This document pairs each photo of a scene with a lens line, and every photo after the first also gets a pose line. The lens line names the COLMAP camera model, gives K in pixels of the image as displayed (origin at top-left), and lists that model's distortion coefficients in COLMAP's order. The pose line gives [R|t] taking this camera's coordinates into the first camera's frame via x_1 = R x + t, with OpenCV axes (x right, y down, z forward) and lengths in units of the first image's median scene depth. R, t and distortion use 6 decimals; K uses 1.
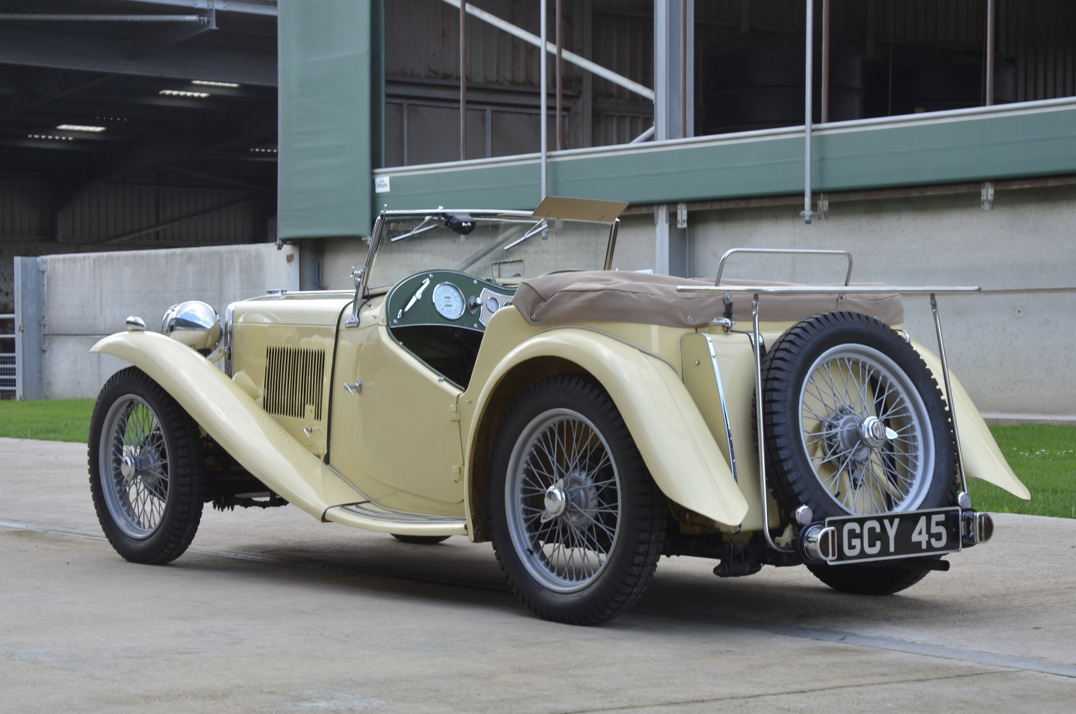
lens RADIAL K [[2410.5, 0, 552.2], [0, 2410.5, 400.7], [0, 0, 1]] dist [0.085428, 0.000000]
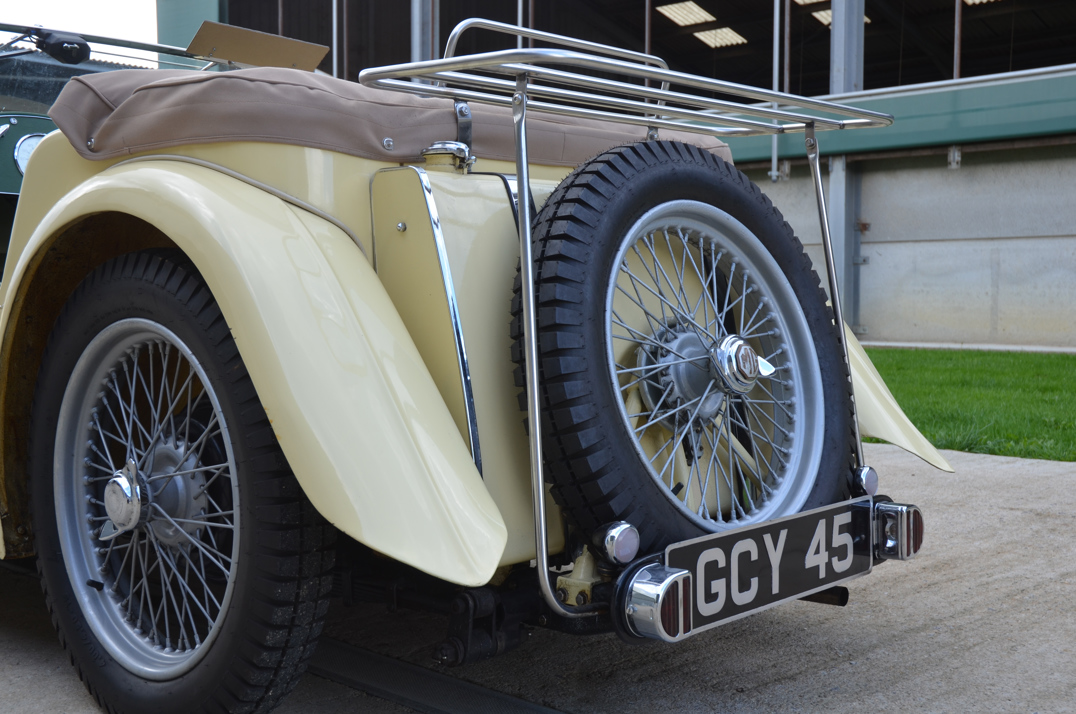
lens RADIAL K [[1268.4, 0, 545.8], [0, 1268.4, 374.1], [0, 0, 1]] dist [0.009528, 0.000000]
pose [[0.990343, -0.002150, 0.138623, 0.052825], [-0.002997, 0.999314, 0.036916, 0.004942], [-0.138607, -0.036975, 0.989657, 0.729741]]
